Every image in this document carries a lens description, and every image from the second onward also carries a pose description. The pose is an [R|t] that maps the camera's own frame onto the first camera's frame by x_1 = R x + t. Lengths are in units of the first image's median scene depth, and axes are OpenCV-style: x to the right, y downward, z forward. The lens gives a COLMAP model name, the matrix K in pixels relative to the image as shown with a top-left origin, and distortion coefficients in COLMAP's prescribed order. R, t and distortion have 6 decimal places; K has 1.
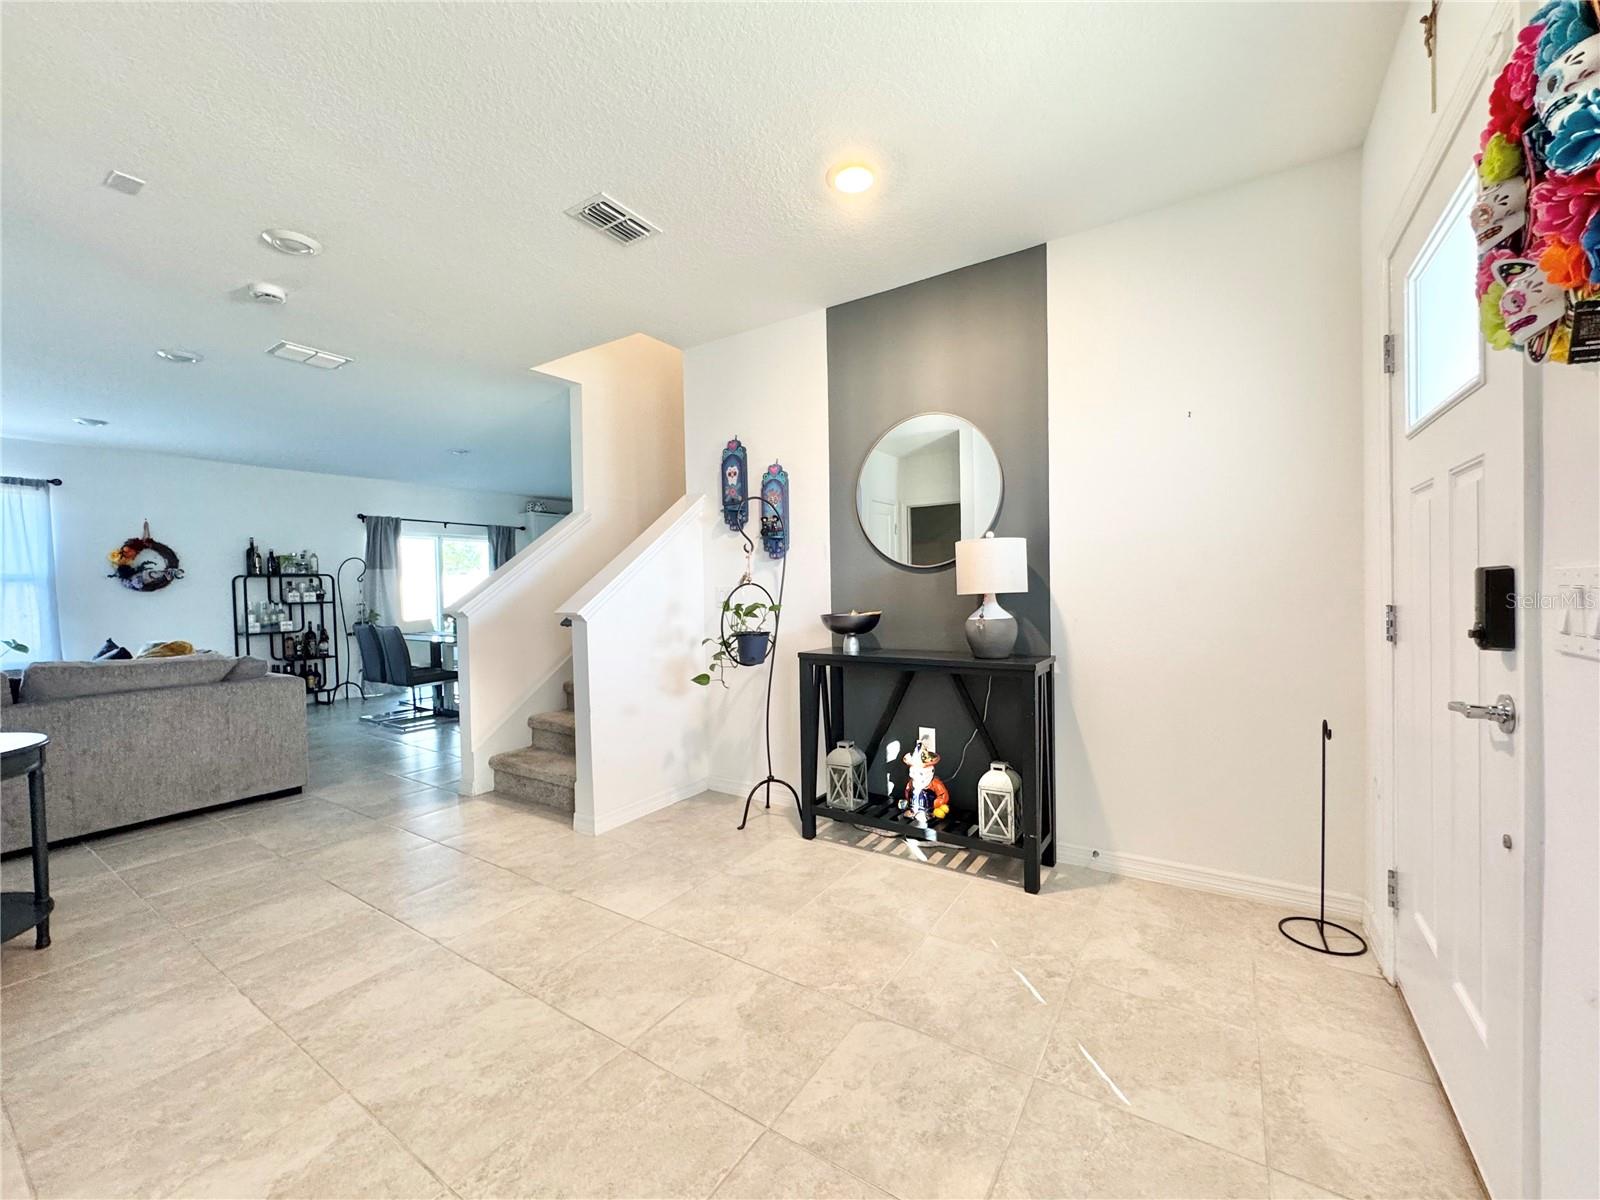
lens RADIAL K [[641.9, 0, 802.0], [0, 641.9, 596.7], [0, 0, 1]] dist [-0.003712, 0.000005]
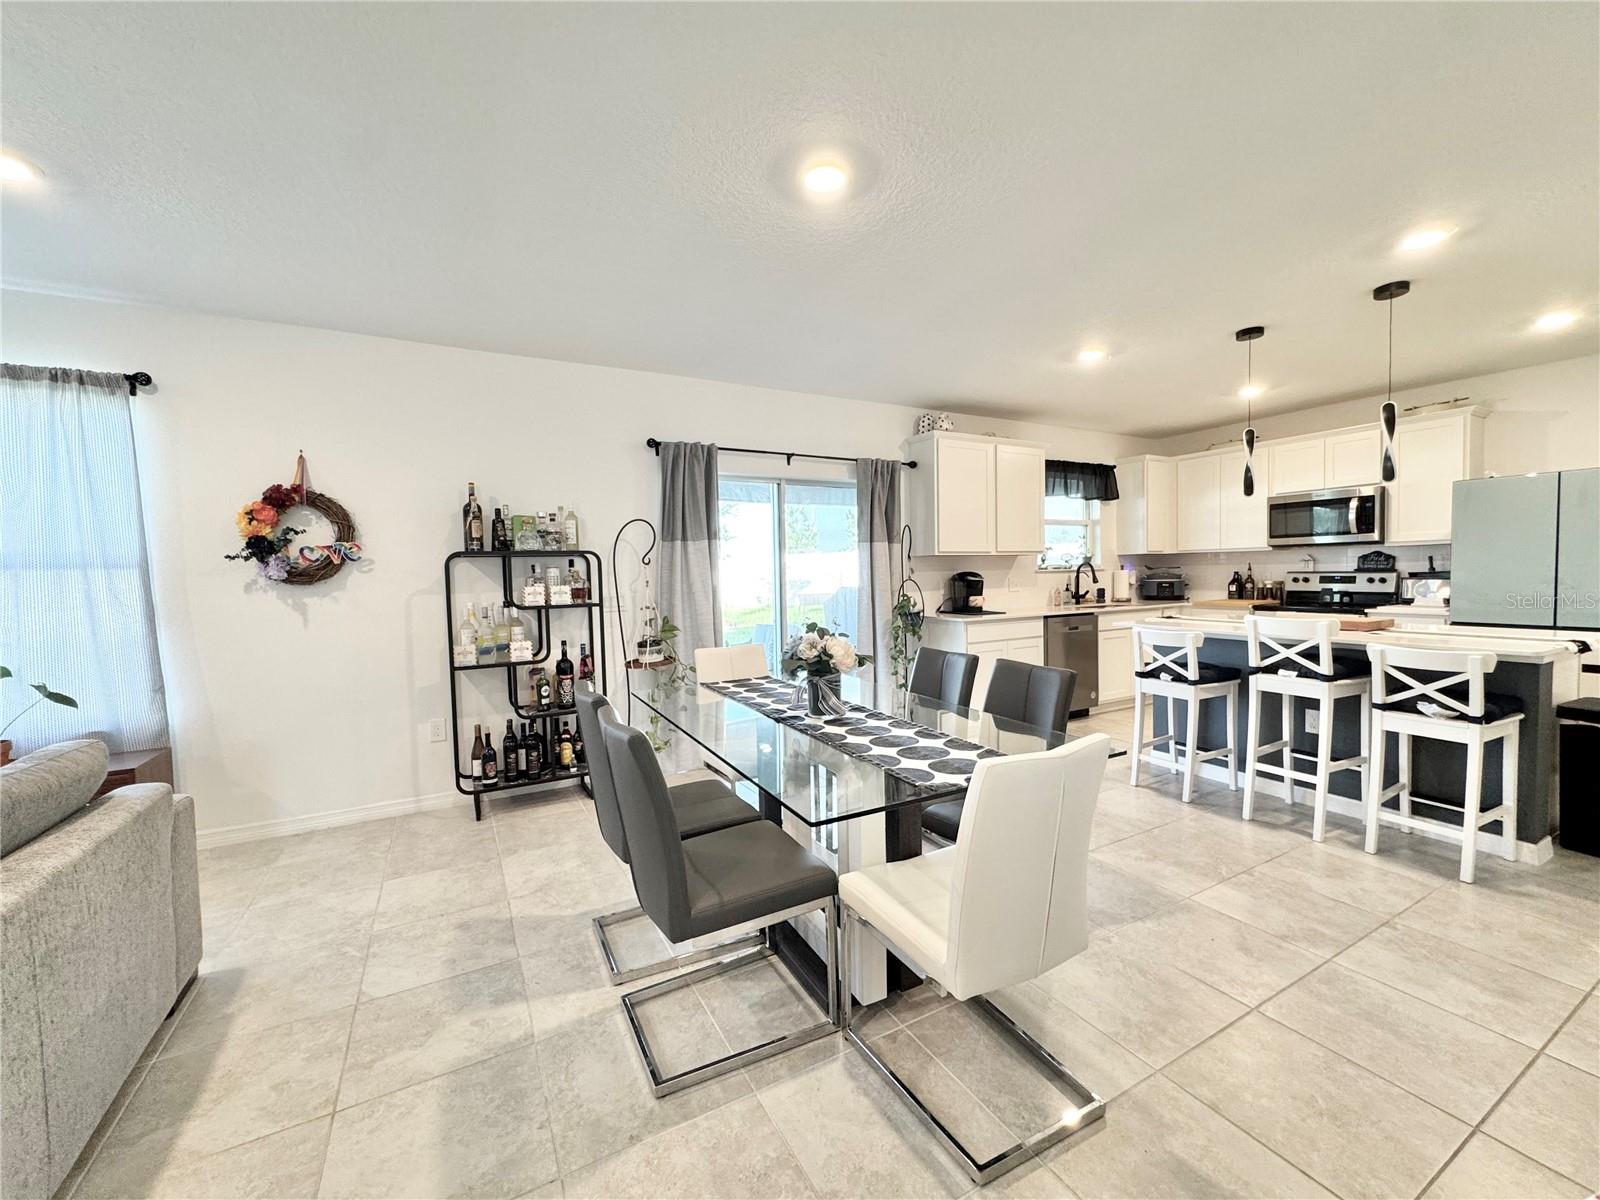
lens RADIAL K [[641.9, 0, 800.5], [0, 641.9, 597.8], [0, 0, 1]] dist [-0.003712, 0.000005]
pose [[0.884608, 0.021321, -0.465848, -0.357957], [-0.004883, 0.999323, 0.036464, -0.017471], [0.466310, -0.029982, 0.884113, 0.638159]]
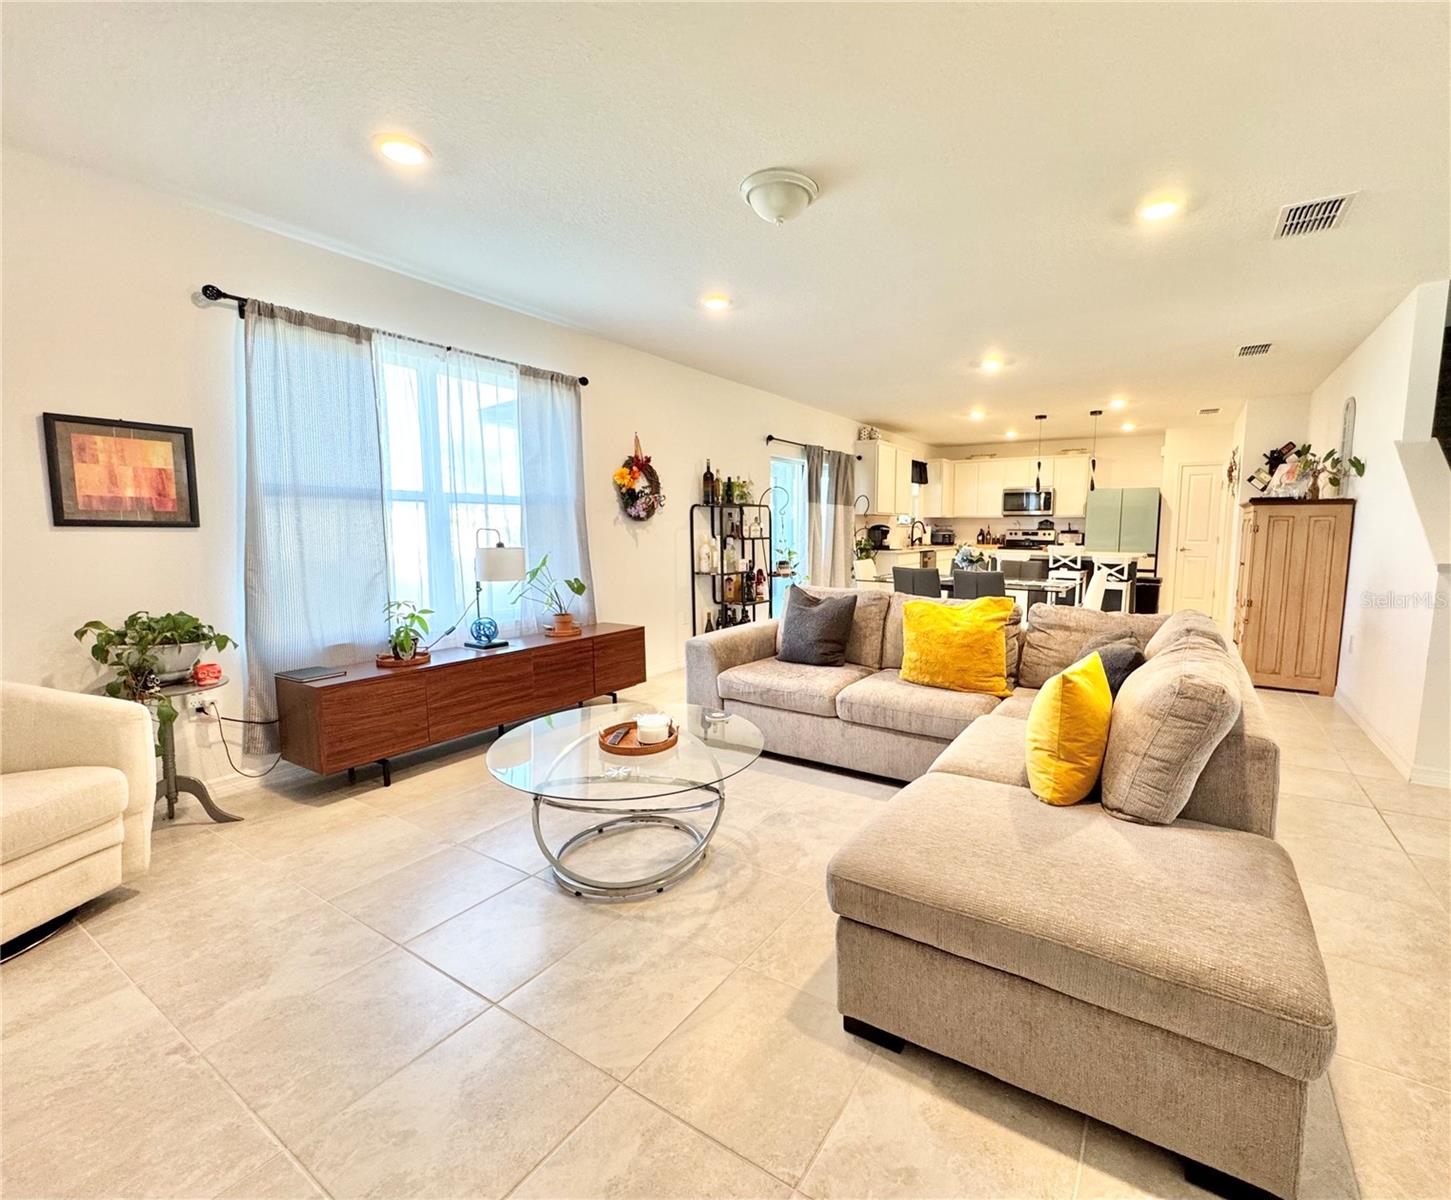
lens RADIAL K [[646.0, 0, 801.4], [0, 646.0, 594.4], [0, 0, 1]] dist [0.001307, -0.000489]
pose [[0.998231, 0.020528, 0.055797, -0.762453], [-0.025505, 0.995615, 0.089998, 0.004607], [-0.053705, -0.091262, 0.994378, 0.130960]]
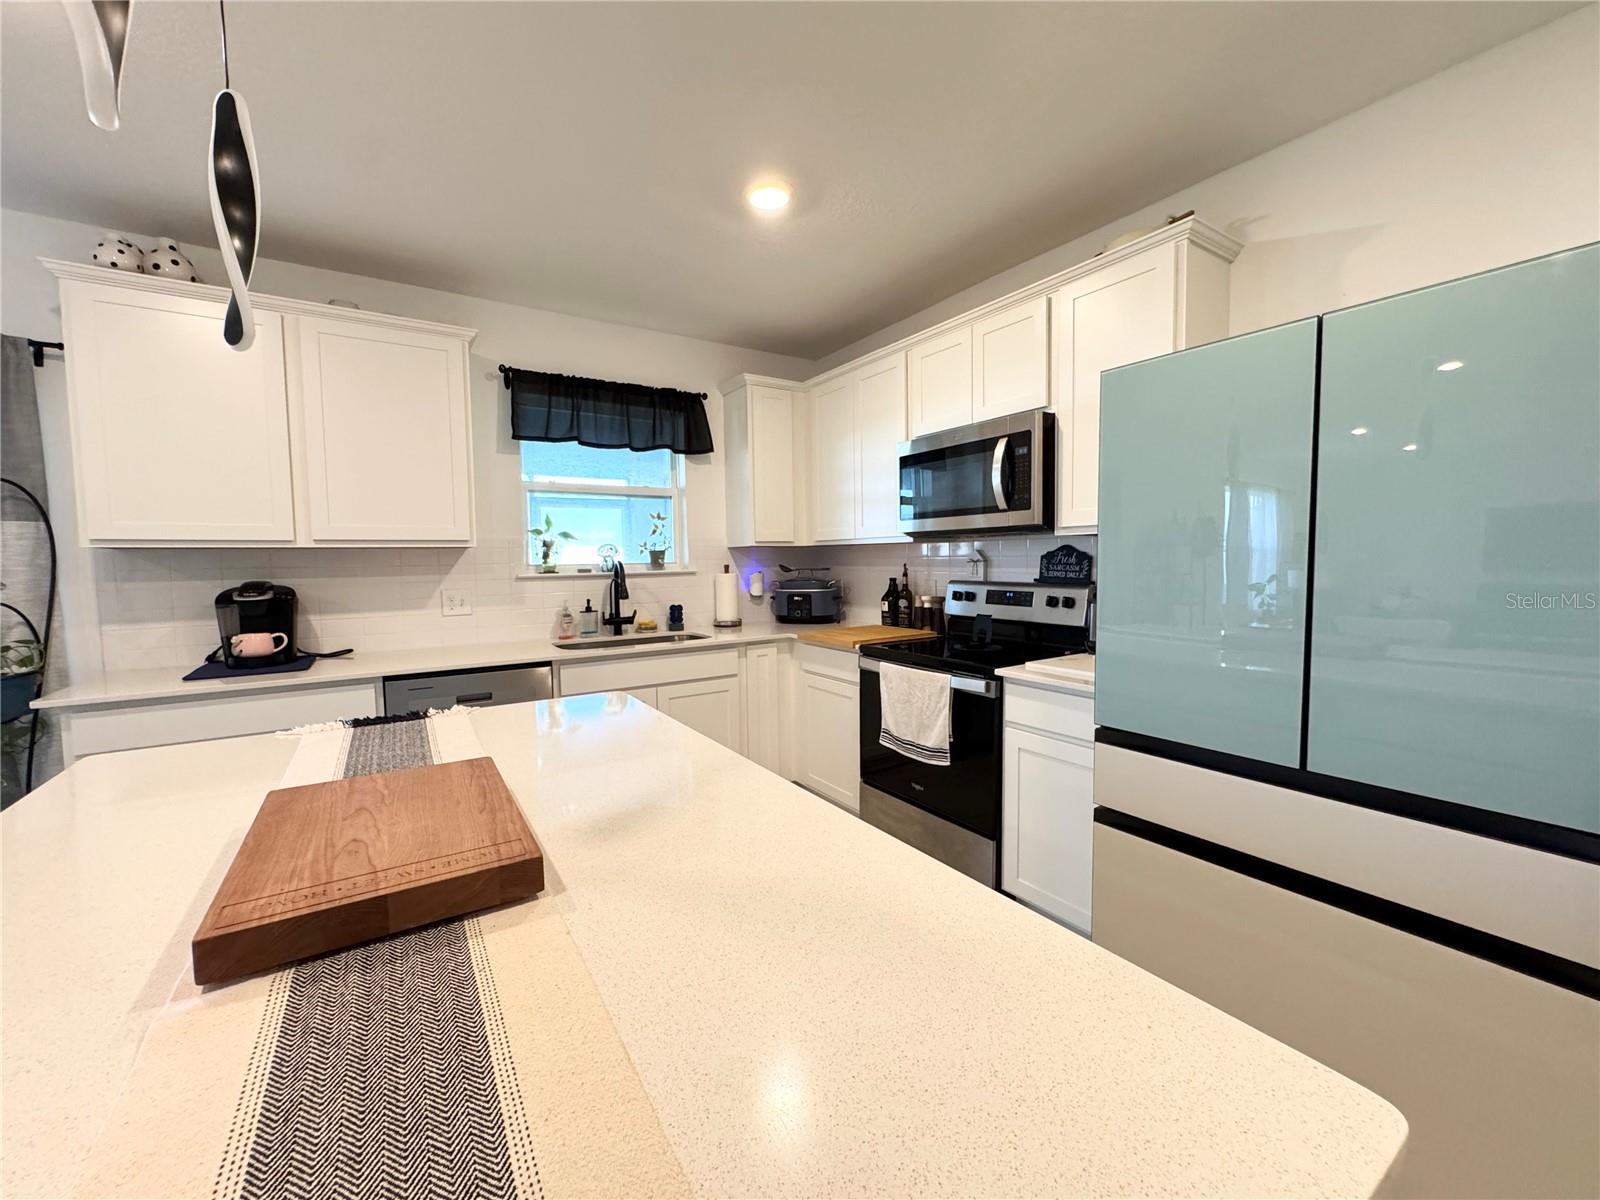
lens RADIAL K [[641.9, 0, 799.4], [0, 641.9, 597.2], [0, 0, 1]] dist [-0.003712, 0.000005]
pose [[0.919596, 0.031055, -0.391637, -0.107506], [-0.010466, 0.998454, 0.054598, -0.036074], [0.392727, -0.046109, 0.918499, 1.189381]]
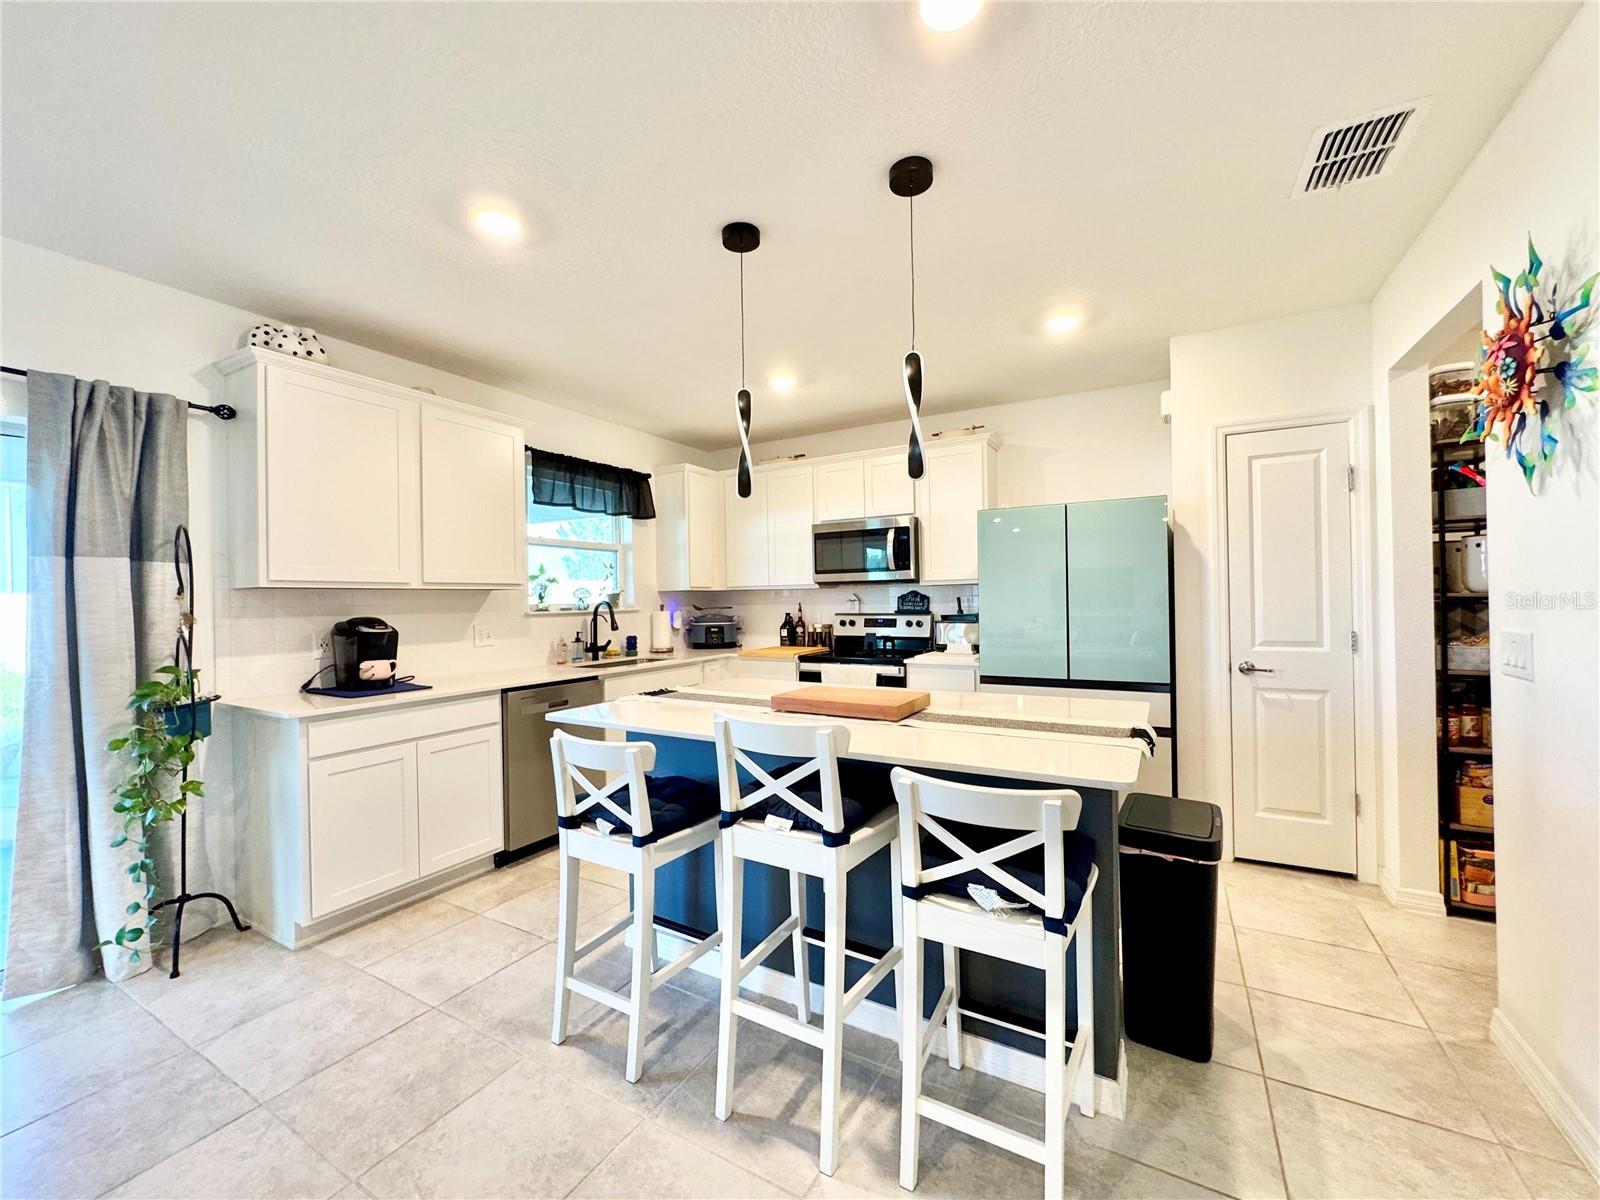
lens RADIAL K [[641.9, 0, 803.9], [0, 641.9, 598.9], [0, 0, 1]] dist [-0.003712, 0.000005]
pose [[0.997640, 0.003939, 0.068554, -0.272082], [-0.002699, 0.999831, -0.018166, -0.027114], [-0.068614, 0.017938, 0.997482, 0.953867]]
